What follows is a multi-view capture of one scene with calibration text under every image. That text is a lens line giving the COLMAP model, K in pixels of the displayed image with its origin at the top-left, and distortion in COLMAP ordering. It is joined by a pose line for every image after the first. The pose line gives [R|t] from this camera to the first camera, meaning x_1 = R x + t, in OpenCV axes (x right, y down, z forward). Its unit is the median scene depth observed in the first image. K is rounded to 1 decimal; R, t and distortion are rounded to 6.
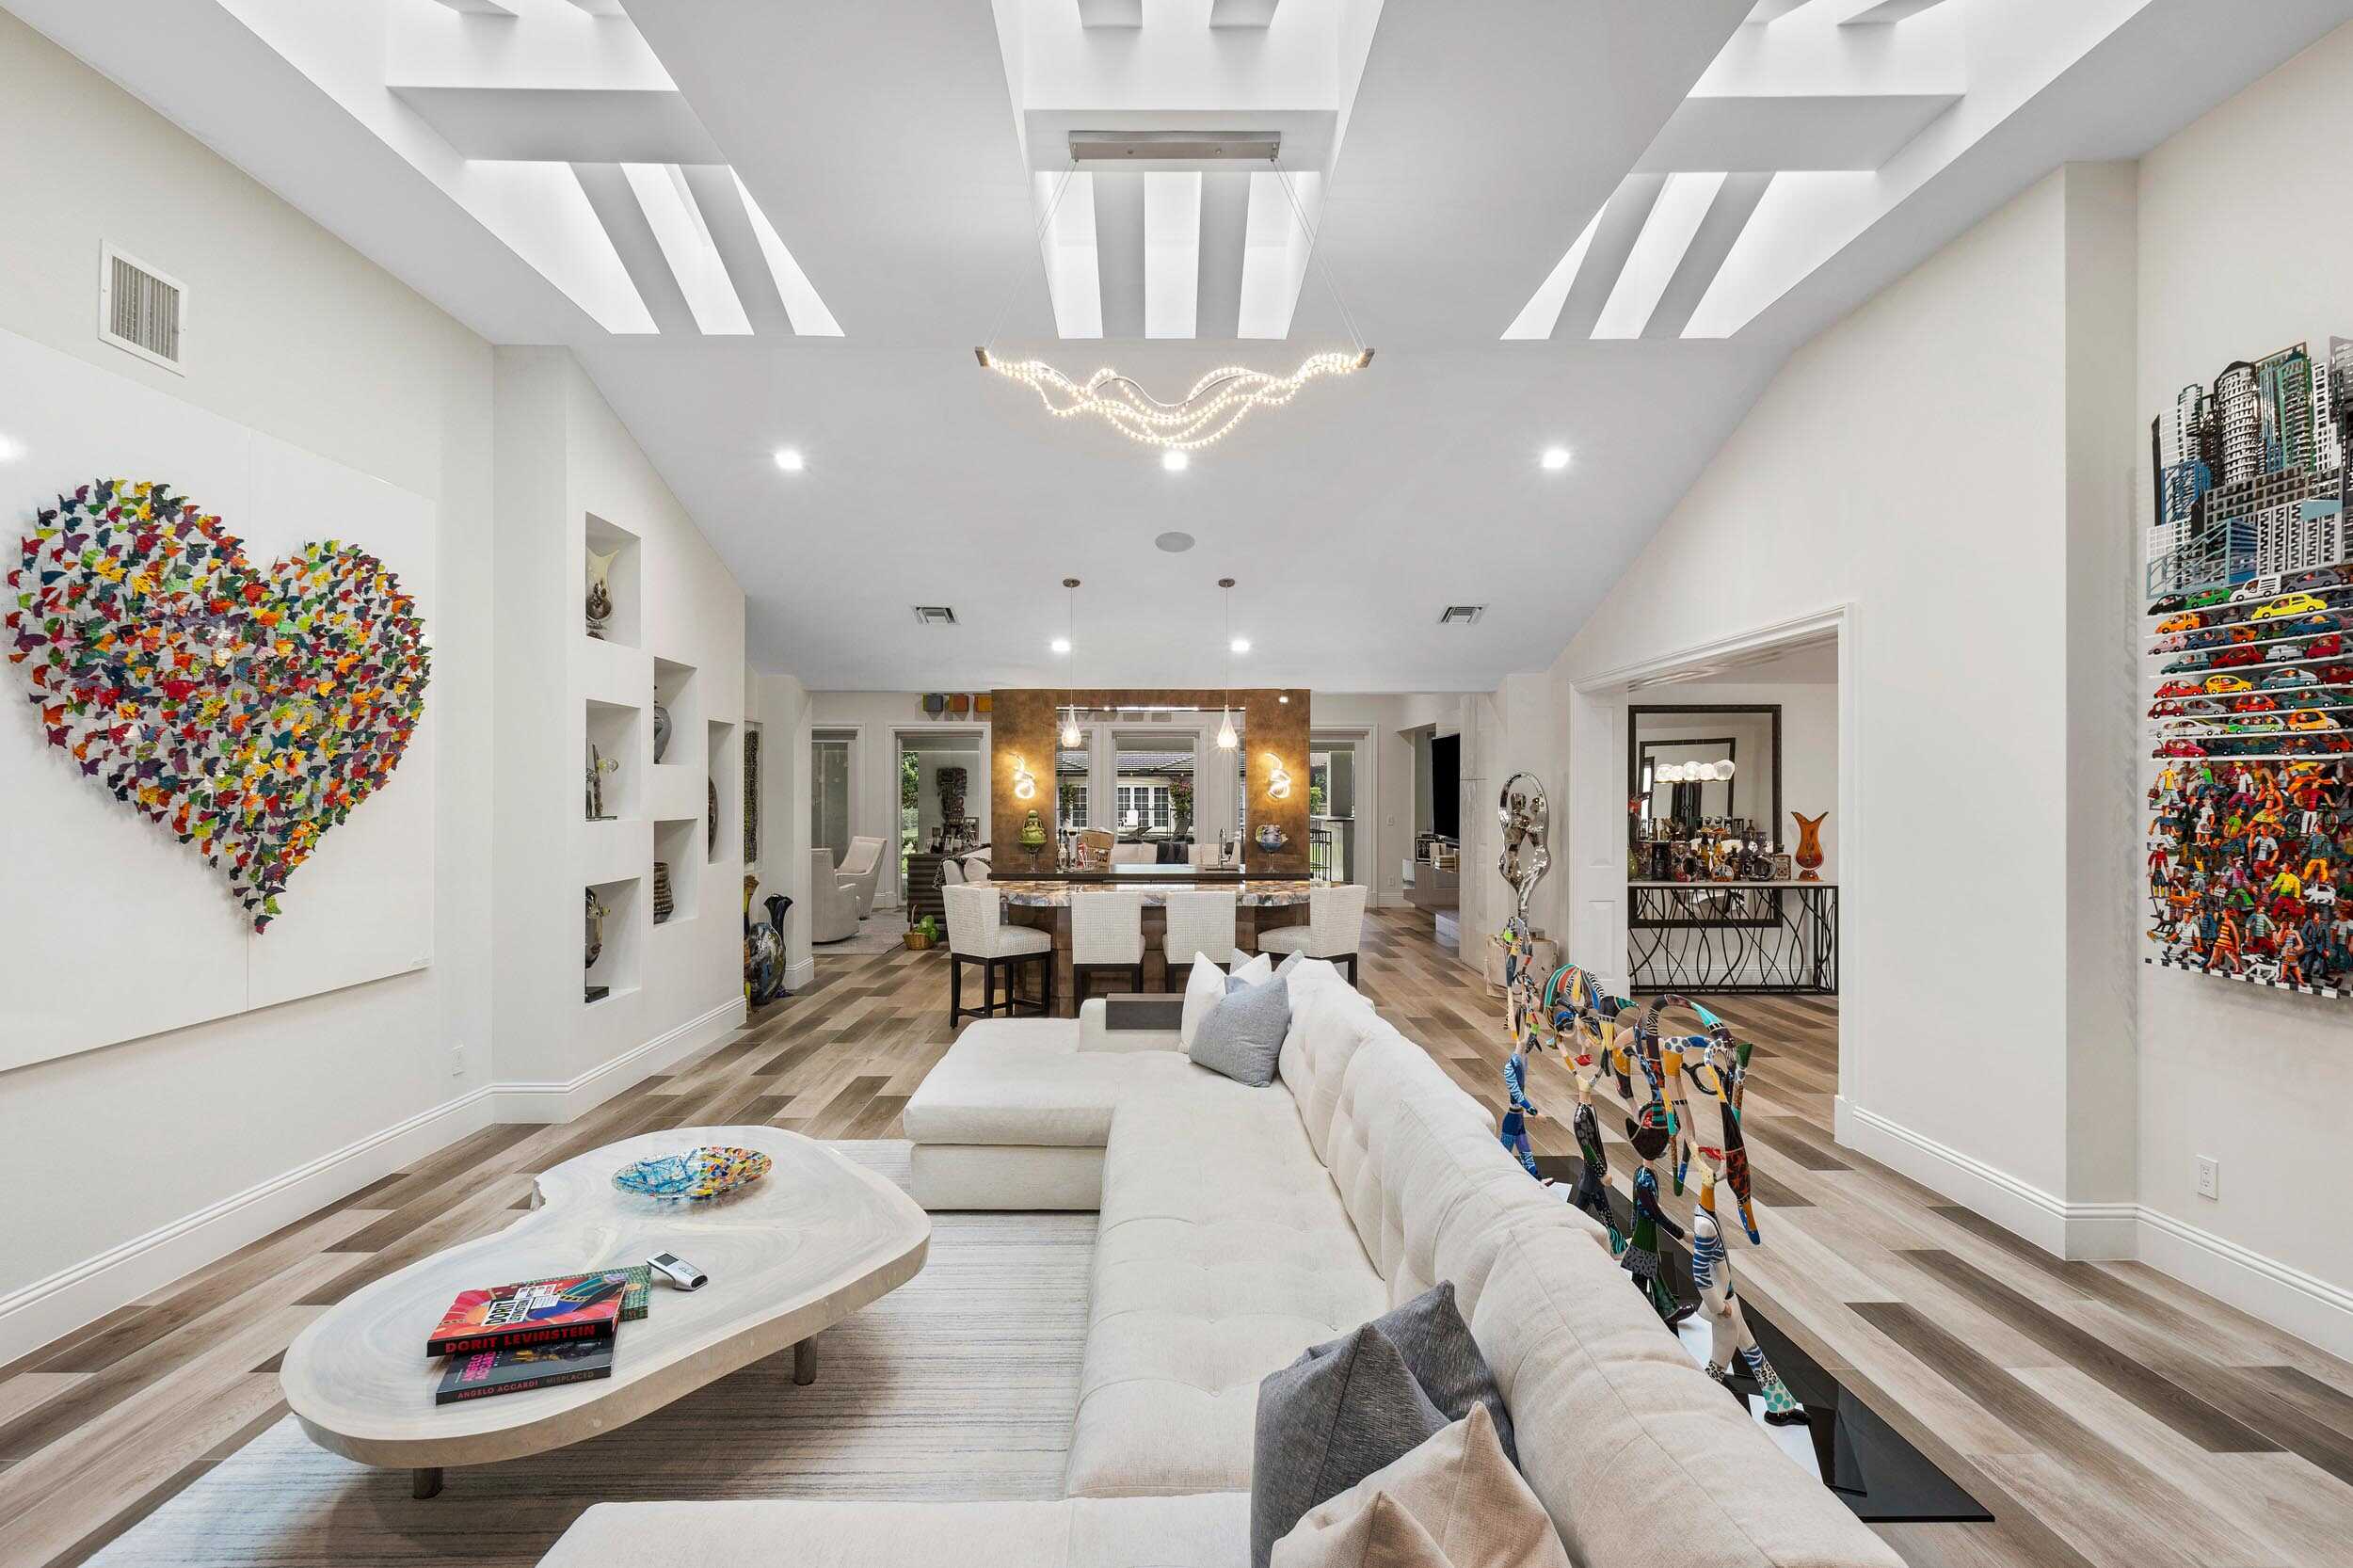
lens RADIAL K [[1118.6, 0, 1172.5], [0, 1118.6, 766.8], [0, 0, 1]] dist [-0.000438, 0.000012]
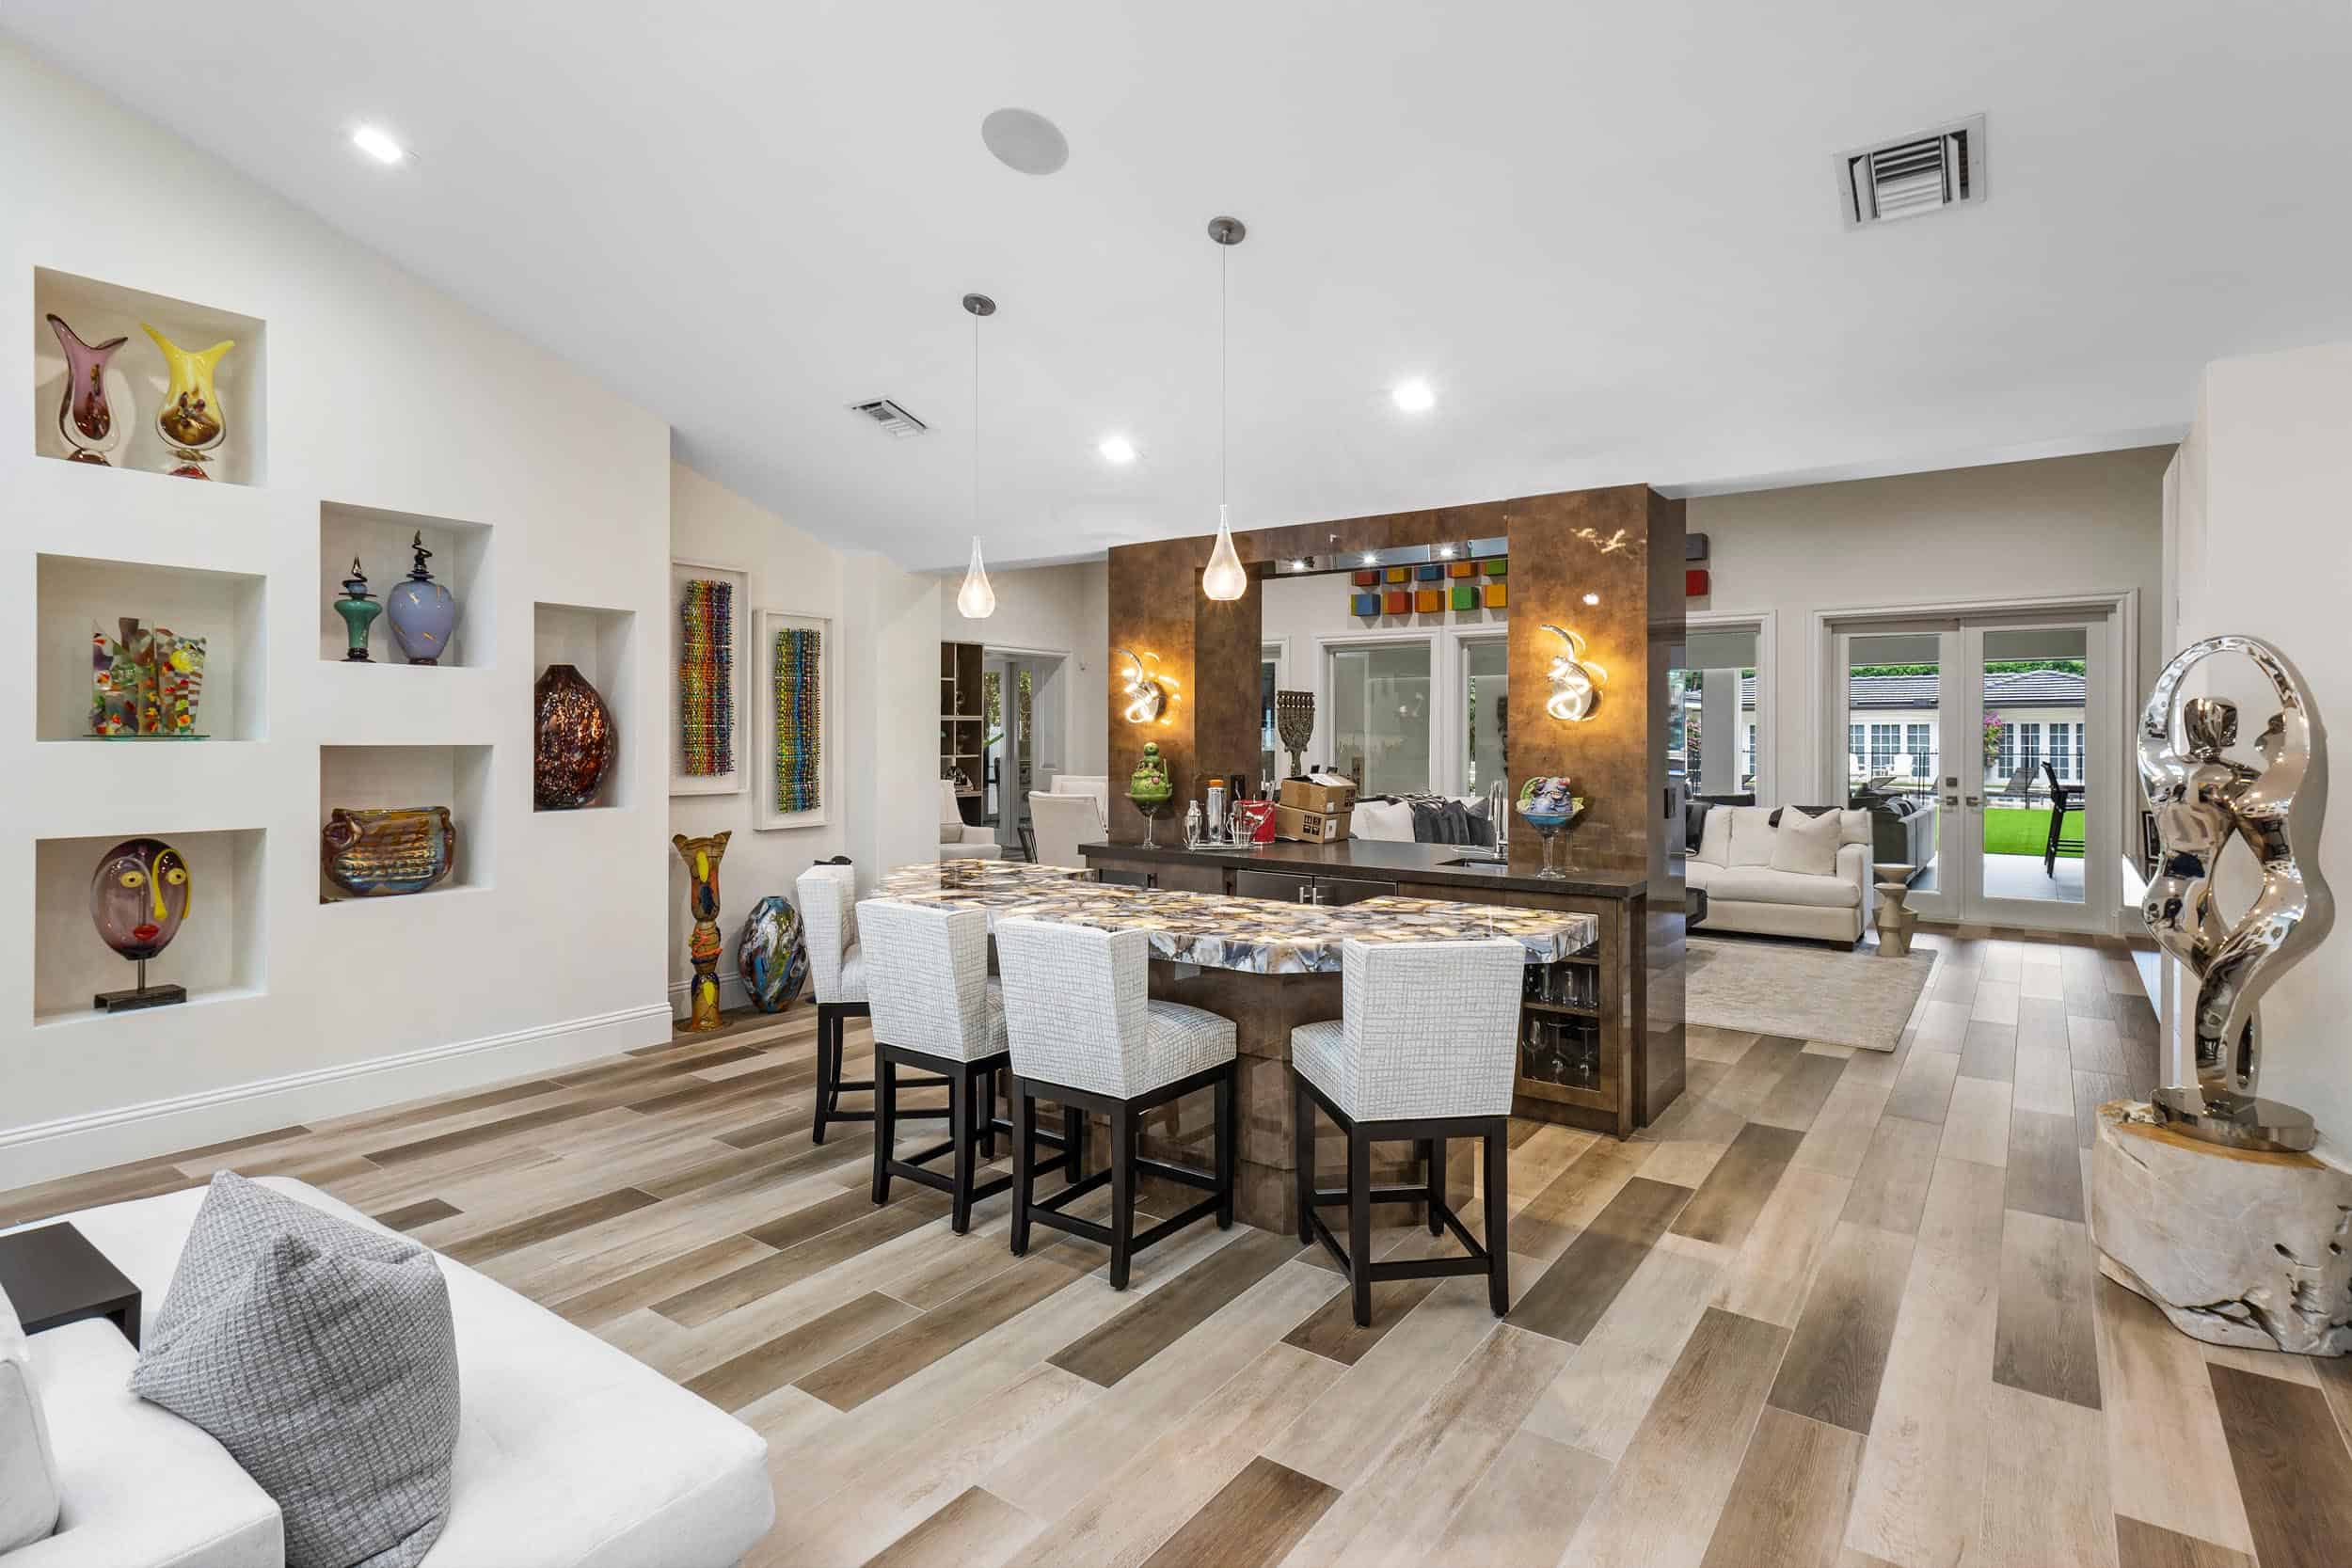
lens RADIAL K [[1175.3, 0, 1180.9], [0, 1175.3, 736.9], [0, 0, 1]] dist [0.003466, 0.000348]
pose [[0.805439, 0.002589, -0.592673, 0.259386], [0.012864, 0.999679, 0.021848, 0.022131], [0.592539, -0.025221, 0.805146, 0.505876]]
